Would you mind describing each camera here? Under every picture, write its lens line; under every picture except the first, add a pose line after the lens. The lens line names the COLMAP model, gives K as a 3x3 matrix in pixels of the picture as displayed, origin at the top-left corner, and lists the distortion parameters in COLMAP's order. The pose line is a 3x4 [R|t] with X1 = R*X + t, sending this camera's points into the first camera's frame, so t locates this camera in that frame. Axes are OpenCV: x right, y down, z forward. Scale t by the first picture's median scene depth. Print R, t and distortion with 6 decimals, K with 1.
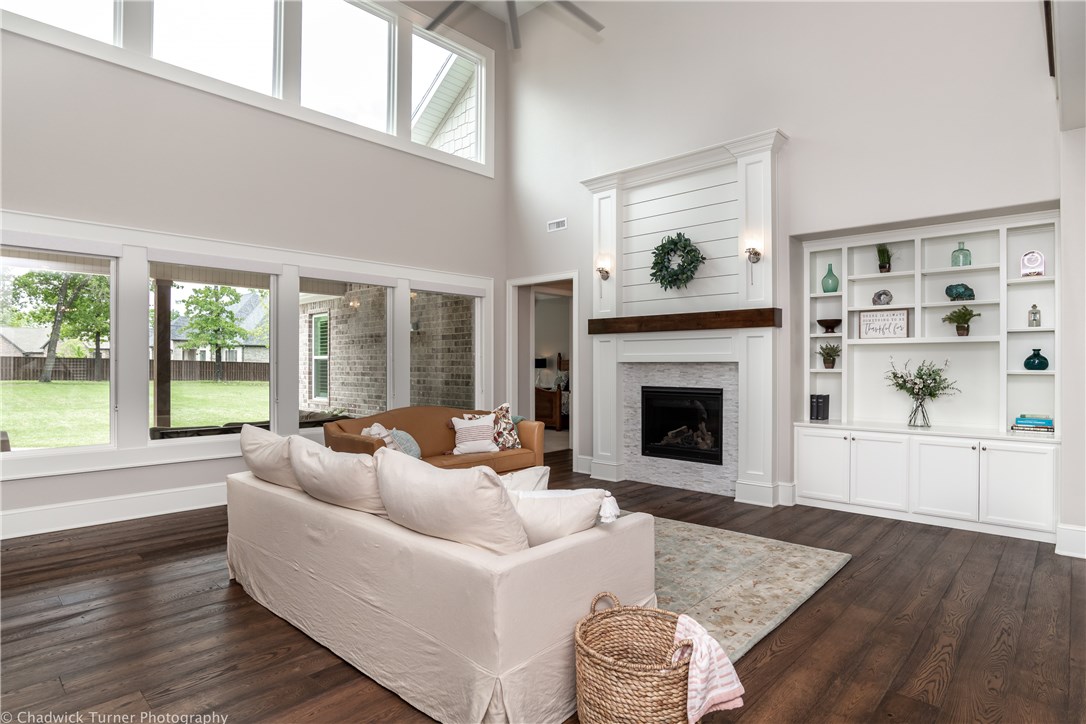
lens RADIAL K [[582.9, 0, 543.0], [0, 582.9, 362.0], [0, 0, 1]] dist [-0.032302, 0.001070]
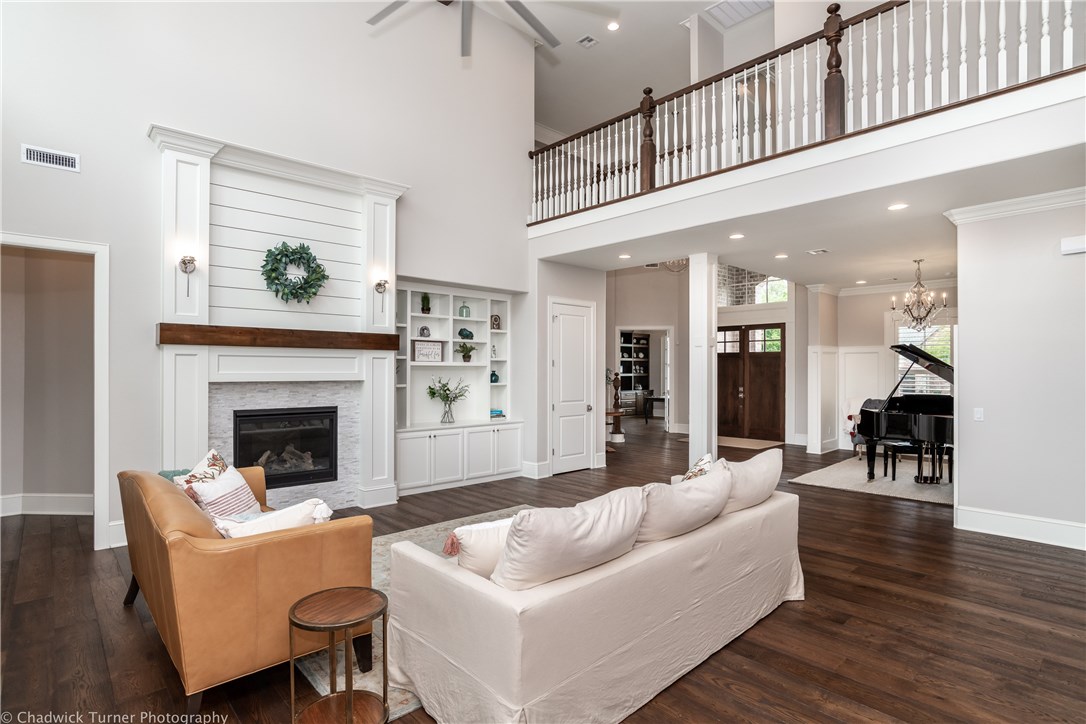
lens RADIAL K [[558.3, 0, 544.1], [0, 558.3, 376.1], [0, 0, 1]] dist [-0.024498, 0.000509]
pose [[0.082353, -0.011696, 0.996535, -0.670679], [-0.004805, 0.999915, 0.012133, -0.022456], [-0.996592, -0.005787, 0.082290, 0.571219]]
